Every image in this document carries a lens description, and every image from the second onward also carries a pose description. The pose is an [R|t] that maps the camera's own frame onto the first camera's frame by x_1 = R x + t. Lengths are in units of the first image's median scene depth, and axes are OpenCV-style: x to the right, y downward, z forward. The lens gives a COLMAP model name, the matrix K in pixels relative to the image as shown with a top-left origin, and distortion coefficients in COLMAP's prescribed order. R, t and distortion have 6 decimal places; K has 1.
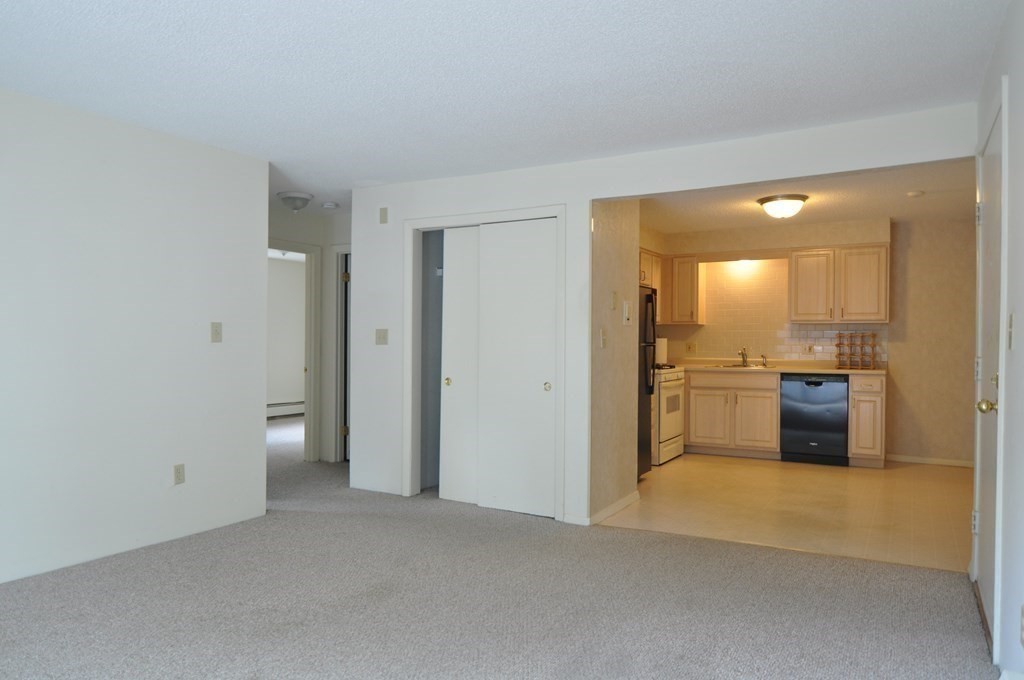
lens RADIAL K [[709.6, 0, 515.0], [0, 709.6, 345.5], [0, 0, 1]] dist [0.003707, -0.002406]
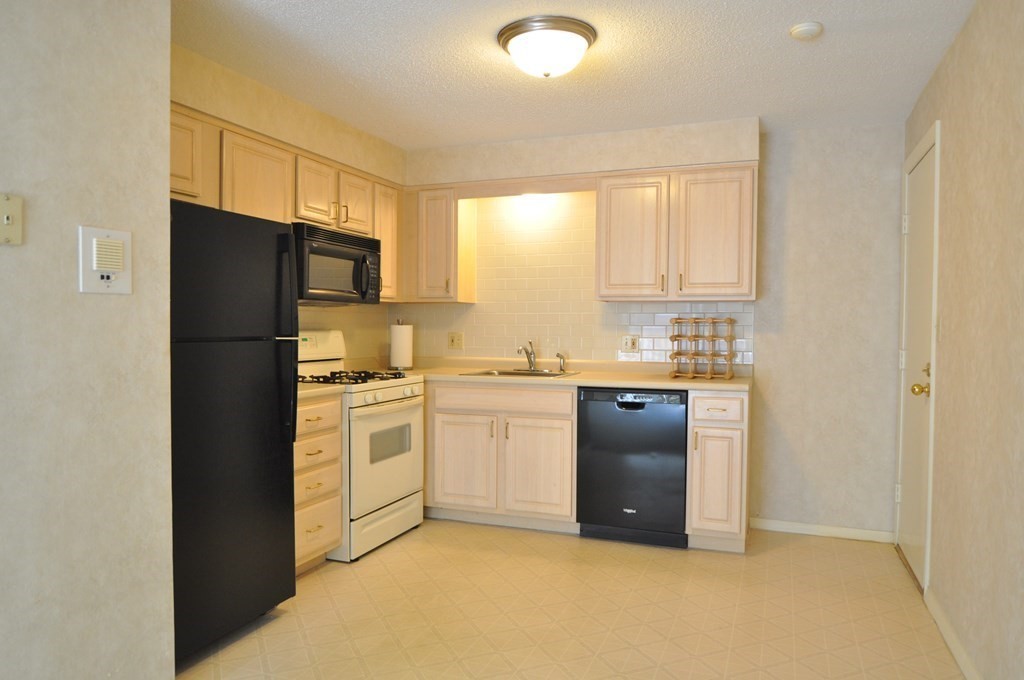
lens RADIAL K [[709.6, 0, 505.1], [0, 709.6, 345.3], [0, 0, 1]] dist [0.003707, -0.002406]
pose [[0.990219, -0.001537, 0.139515, 0.232072], [-0.001520, 0.999761, 0.021807, -0.006883], [-0.139515, -0.021805, 0.989980, 0.433106]]
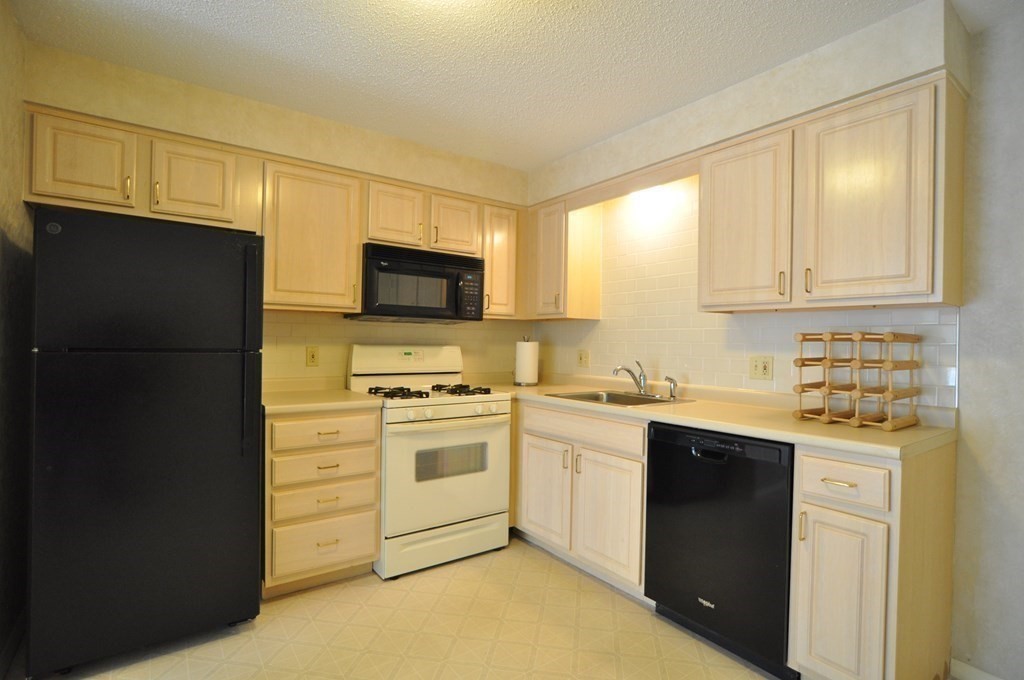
lens RADIAL K [[498.2, 0, 512.4], [0, 498.2, 342.1], [0, 0, 1]] dist [-0.016063, 0.001597]
pose [[0.907407, 0.010798, -0.420114, 0.420511], [-0.015648, 0.999845, -0.008100, -0.006824], [0.419961, 0.013924, 0.907435, 0.667343]]
